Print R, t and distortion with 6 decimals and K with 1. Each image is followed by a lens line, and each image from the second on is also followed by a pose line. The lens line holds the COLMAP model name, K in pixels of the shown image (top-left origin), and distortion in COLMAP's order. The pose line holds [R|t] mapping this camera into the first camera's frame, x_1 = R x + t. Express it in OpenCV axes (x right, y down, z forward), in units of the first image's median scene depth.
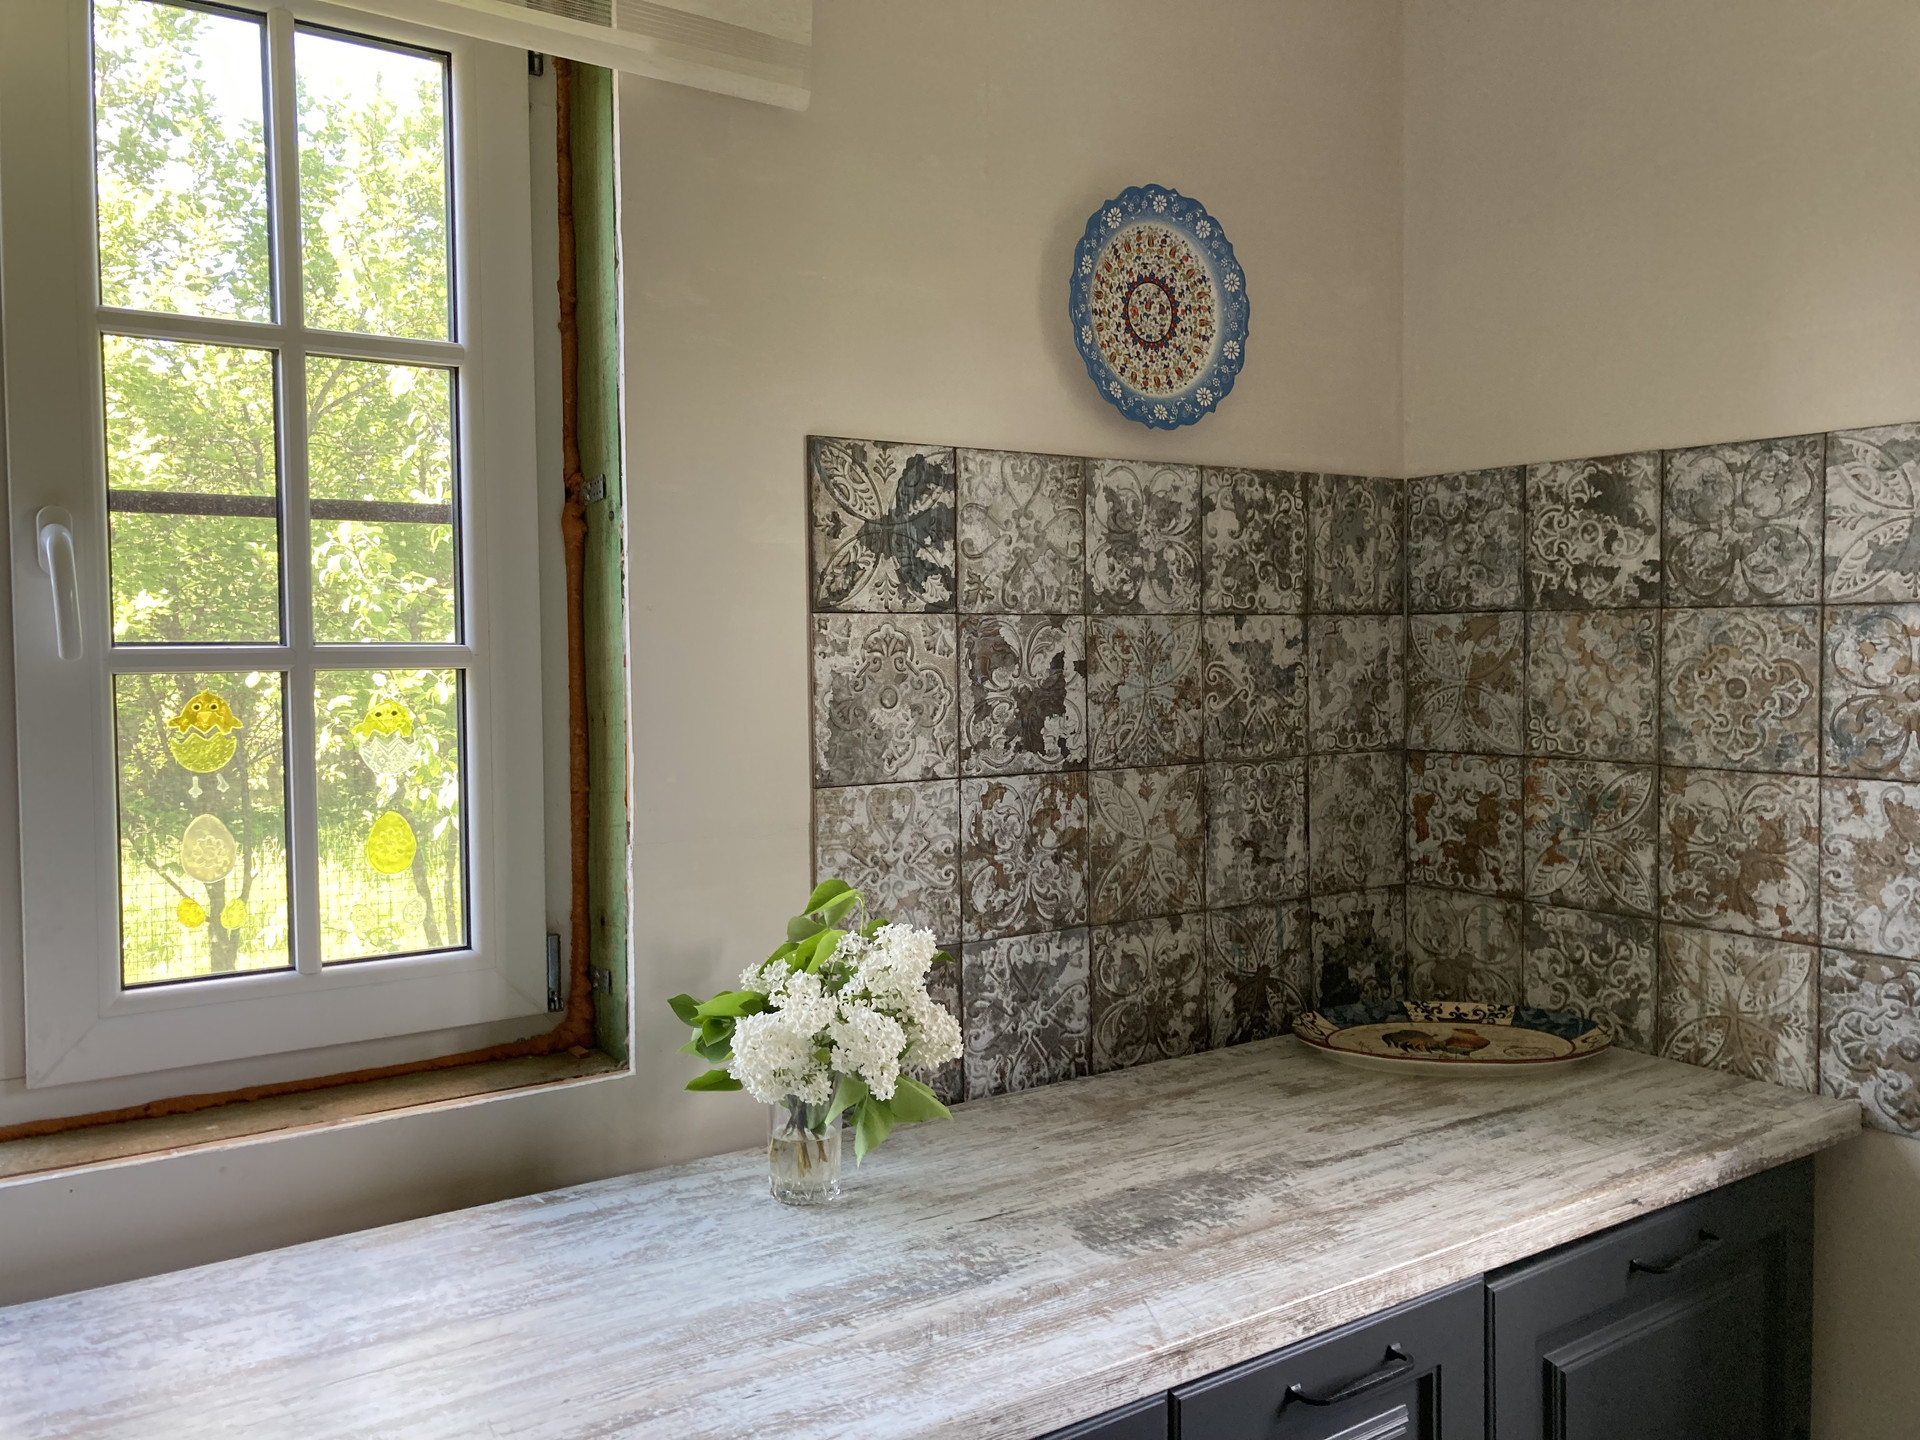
lens RADIAL K [[1568.9, 0, 962.8], [0, 1568.9, 706.5], [0, 0, 1]] dist [0.023383, -0.015693]
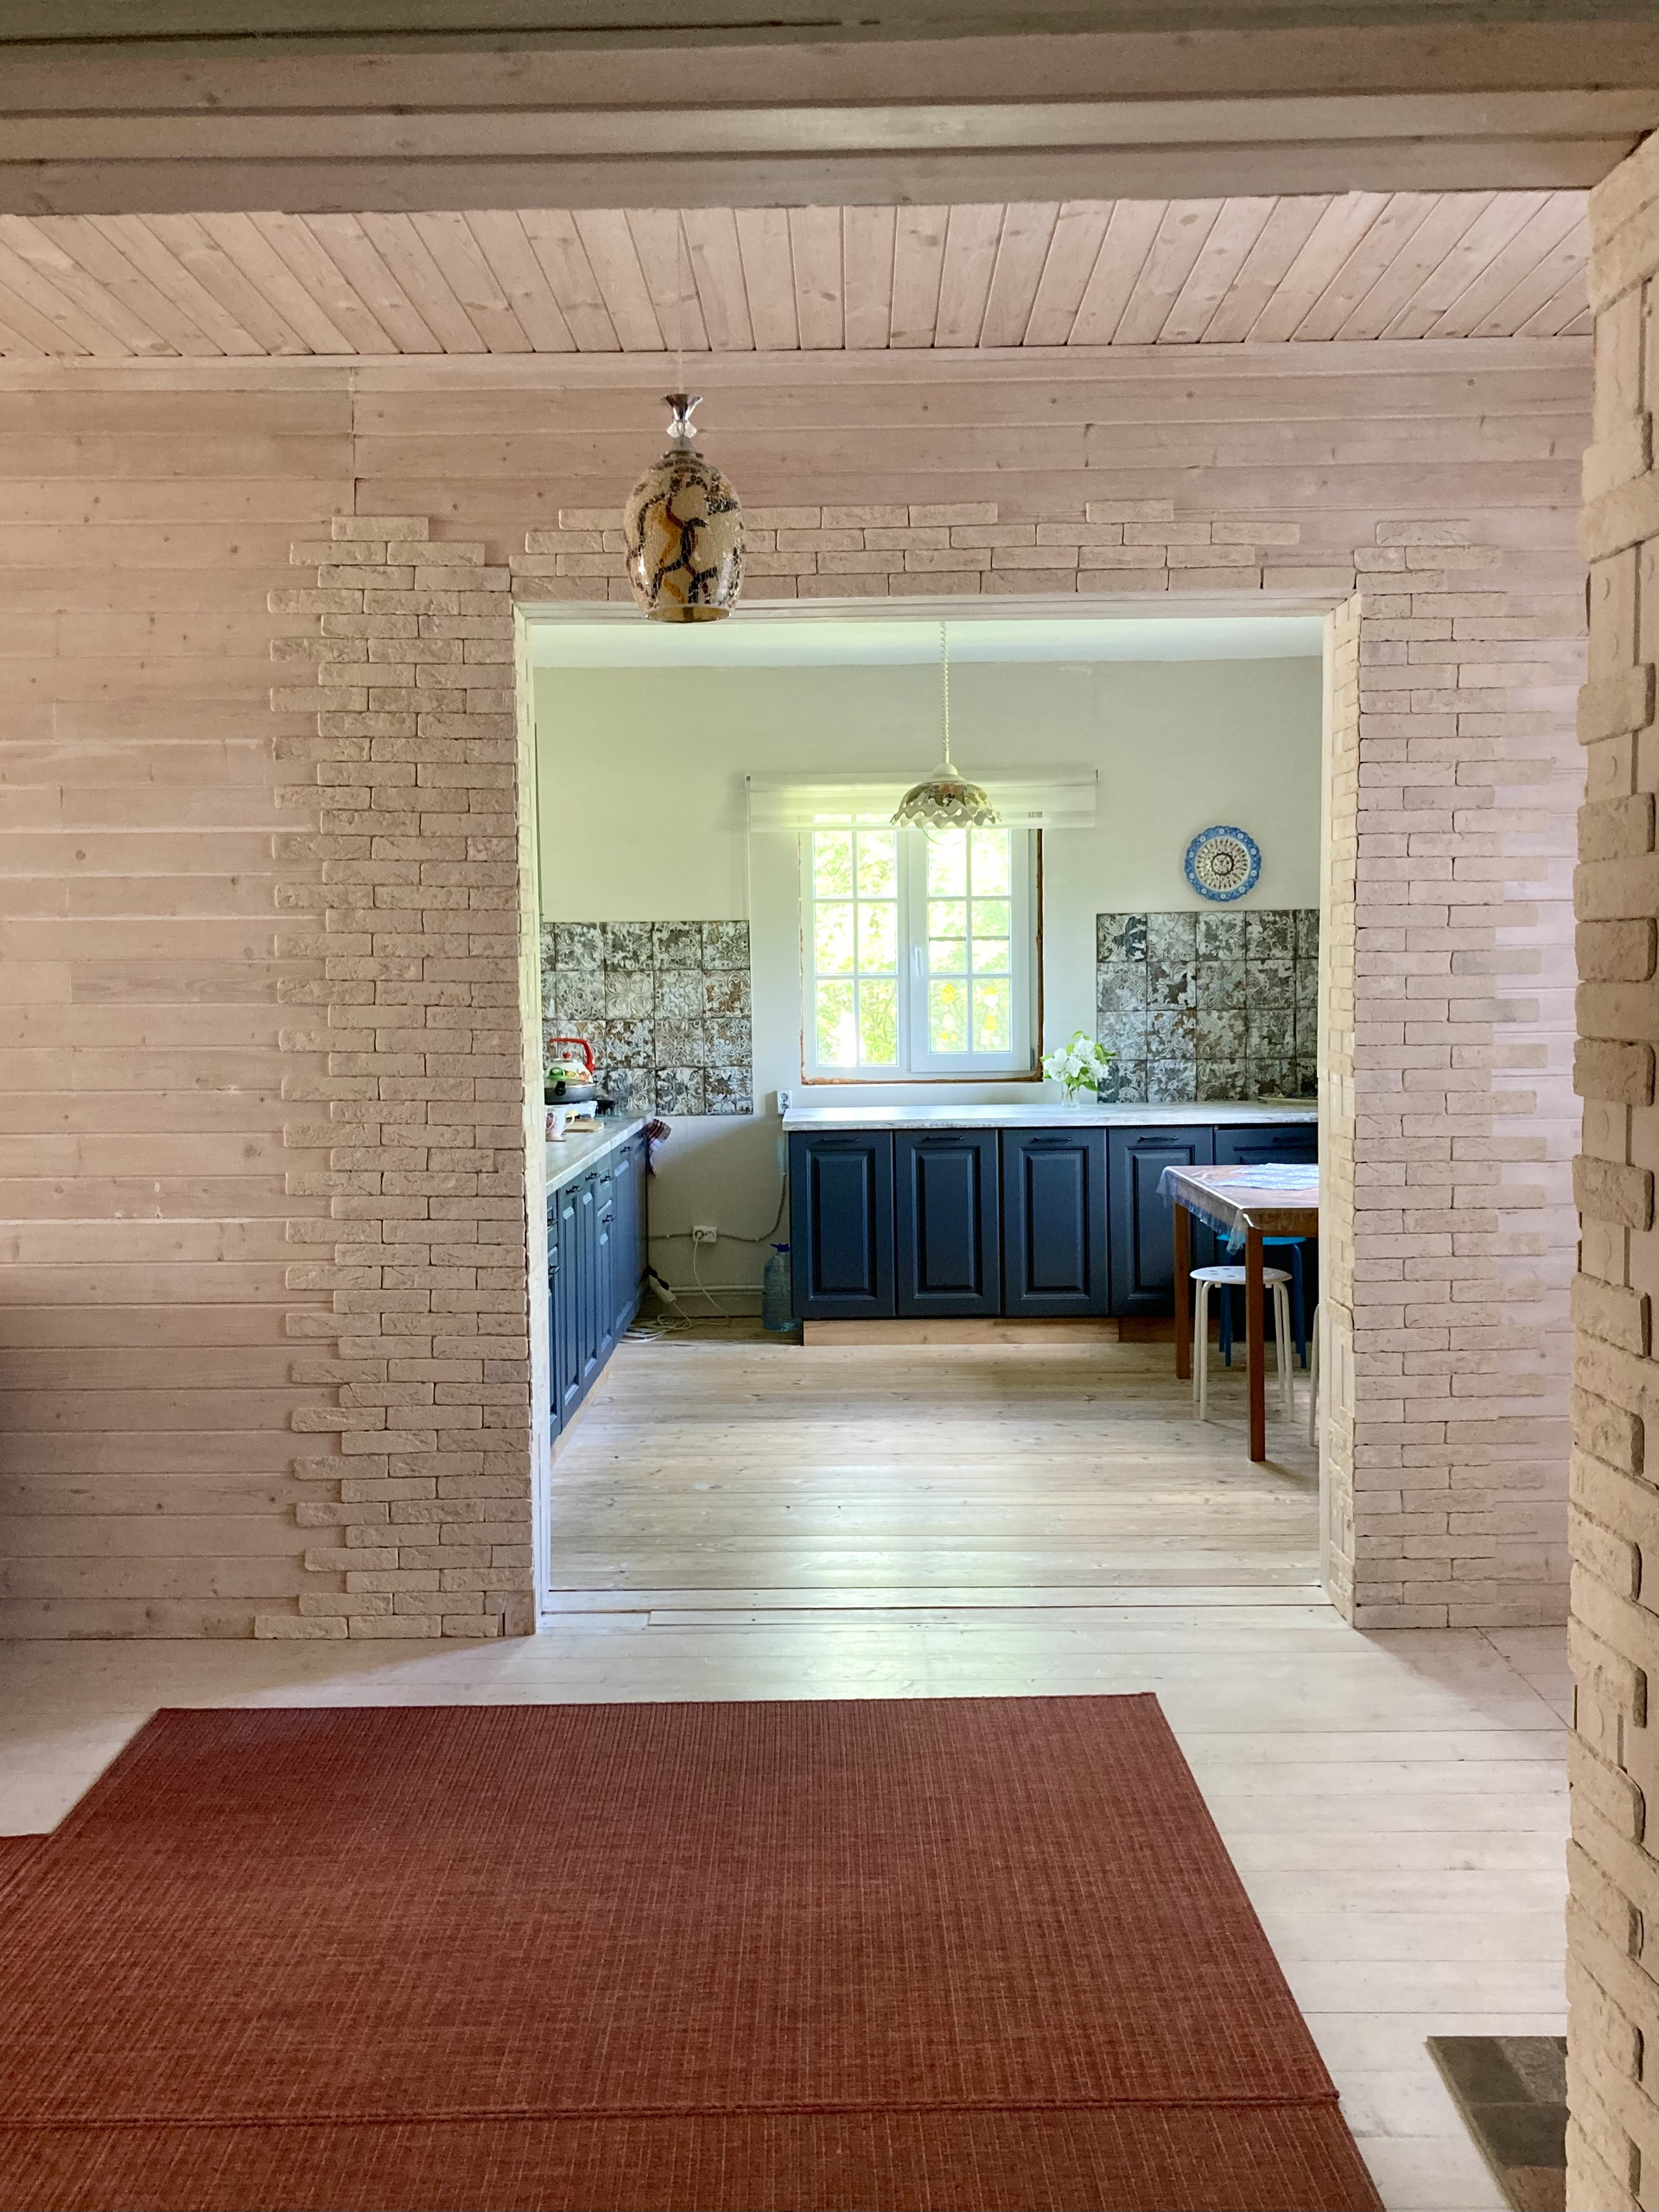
lens RADIAL K [[1807.5, 0, 829.5], [0, 1807.5, 1110.3], [0, 0, 1]] dist [0.023383, -0.015693]
pose [[0.814712, 0.041285, -0.578394, 1.748856], [-0.011913, 0.998443, 0.054487, 0.057220], [0.579743, -0.037501, 0.813936, -2.649662]]
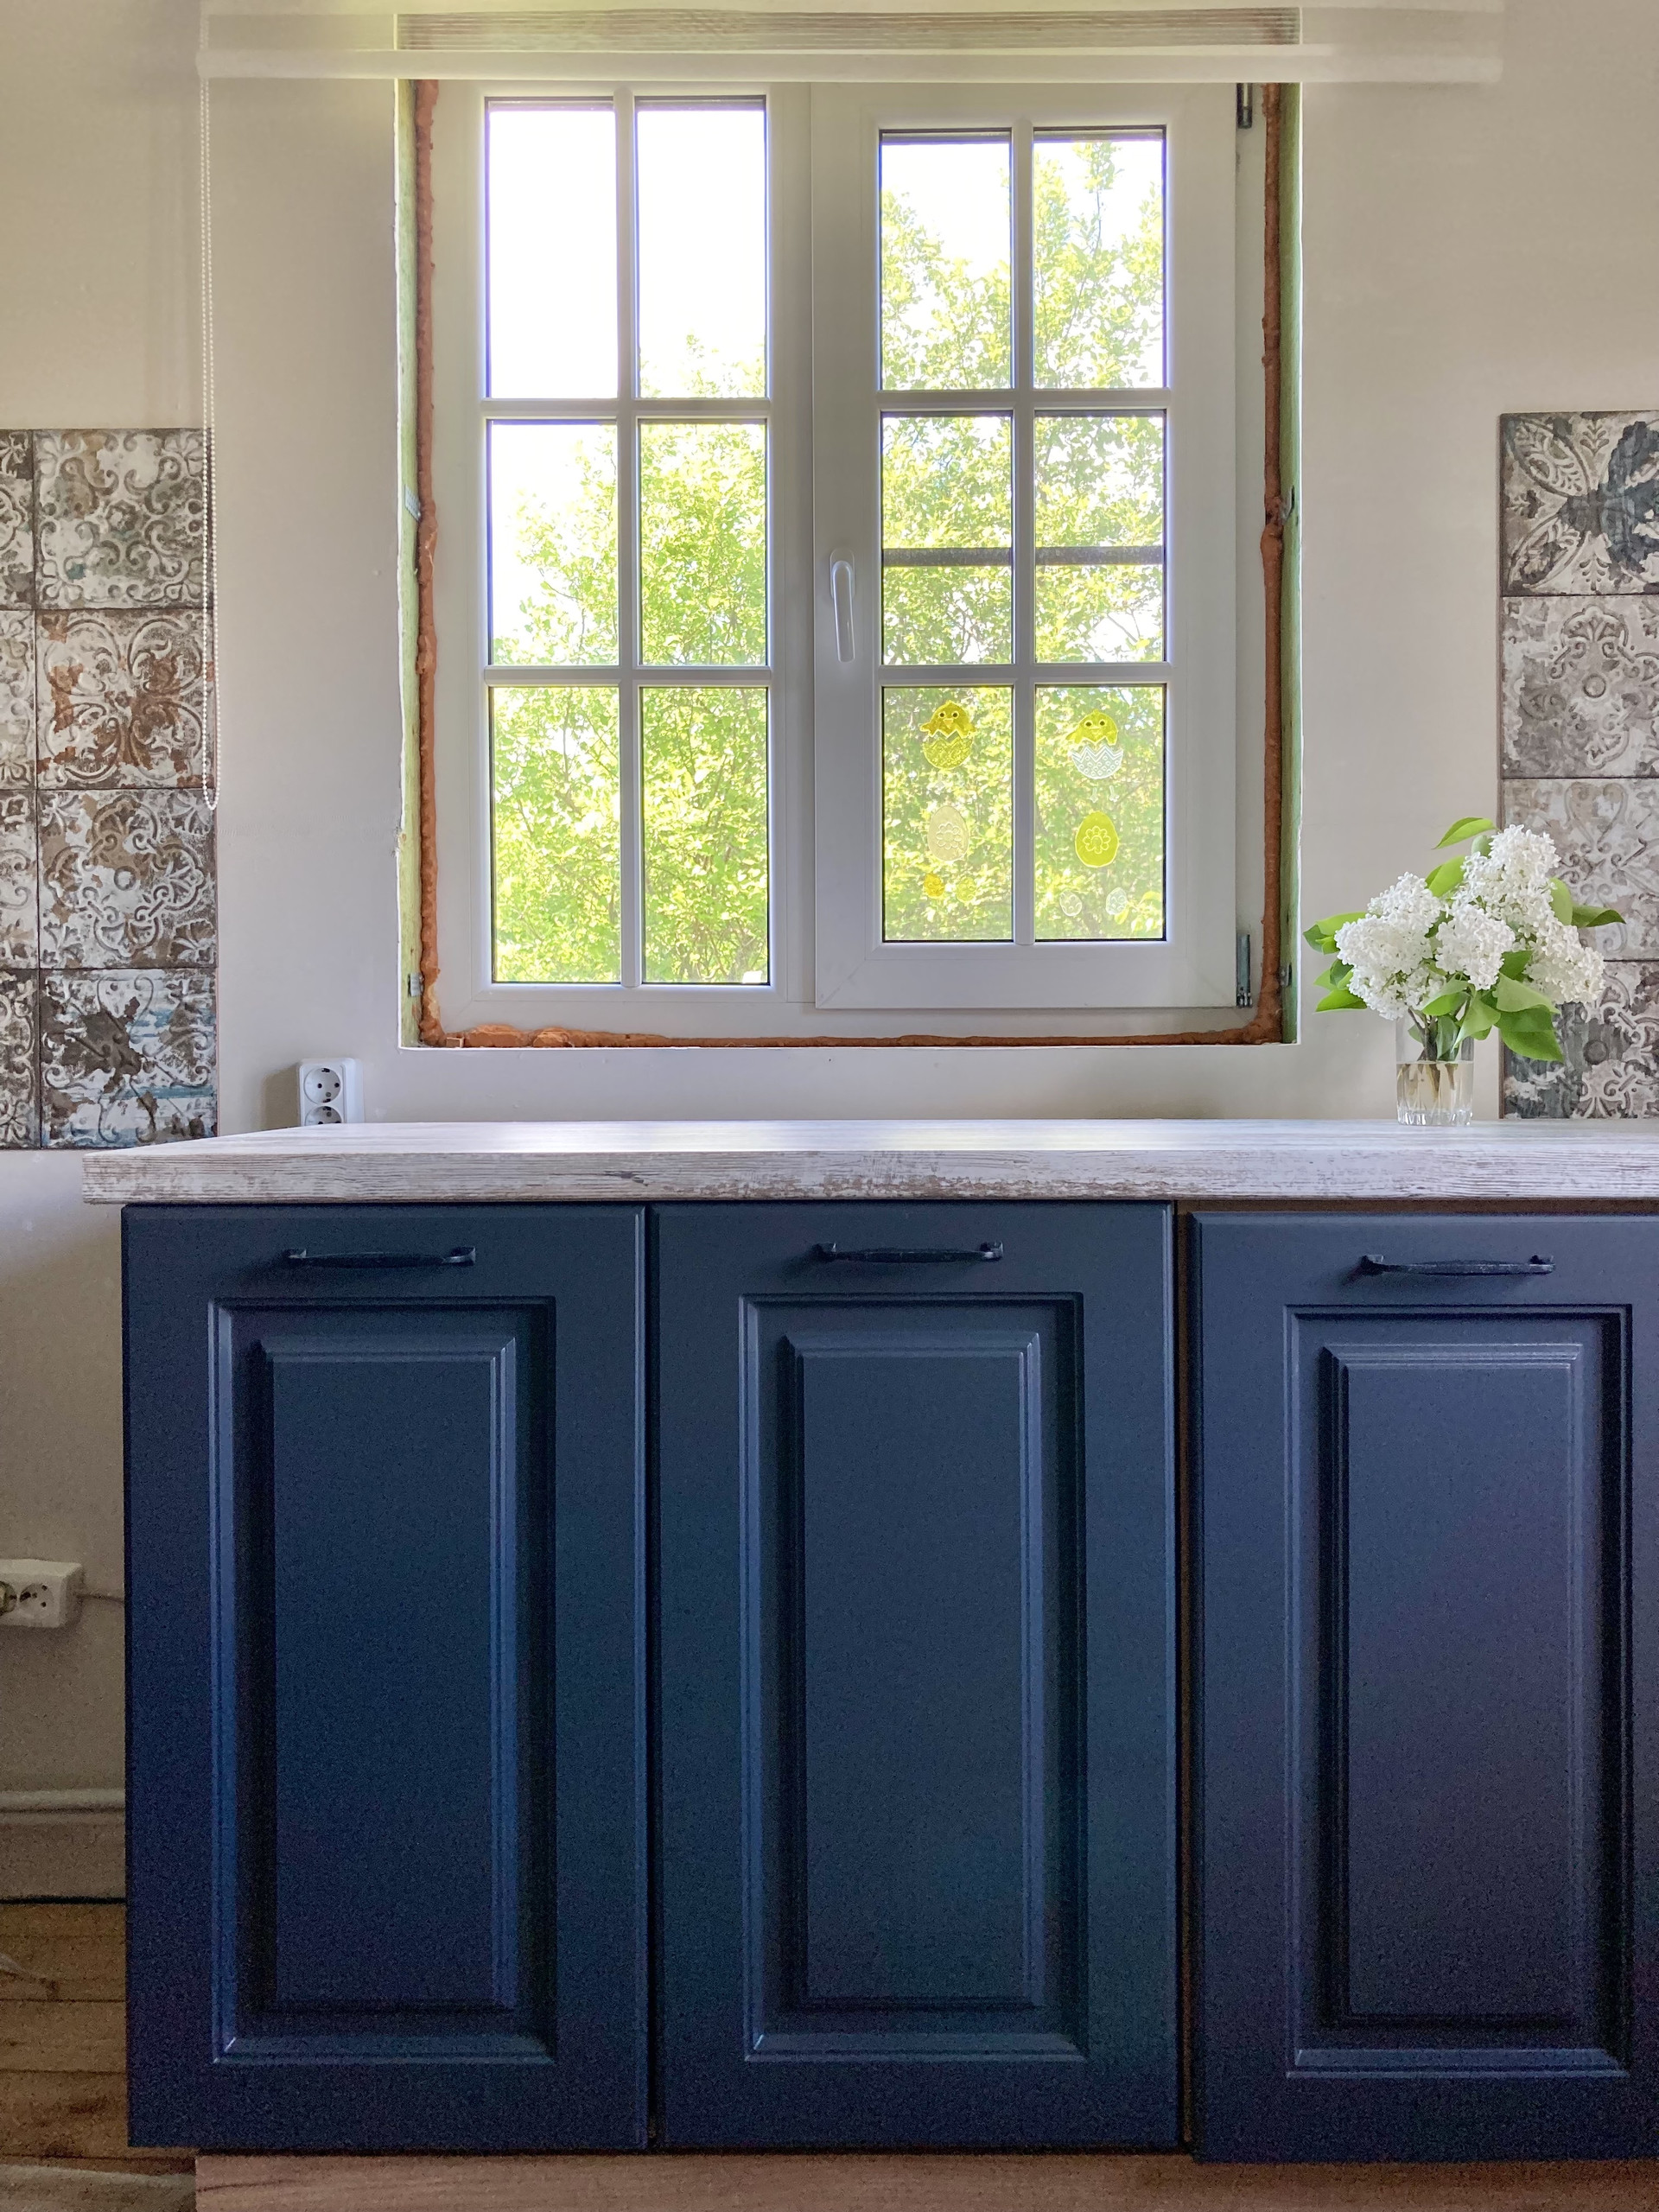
lens RADIAL K [[1807.5, 0, 837.4], [0, 1807.5, 1100.7], [0, 0, 1]] dist [0.023383, -0.015693]
pose [[0.805753, 0.018618, -0.591959, 0.233228], [-0.022067, 0.999755, 0.001407, 0.248769], [0.591840, 0.011929, 0.805967, -0.142780]]
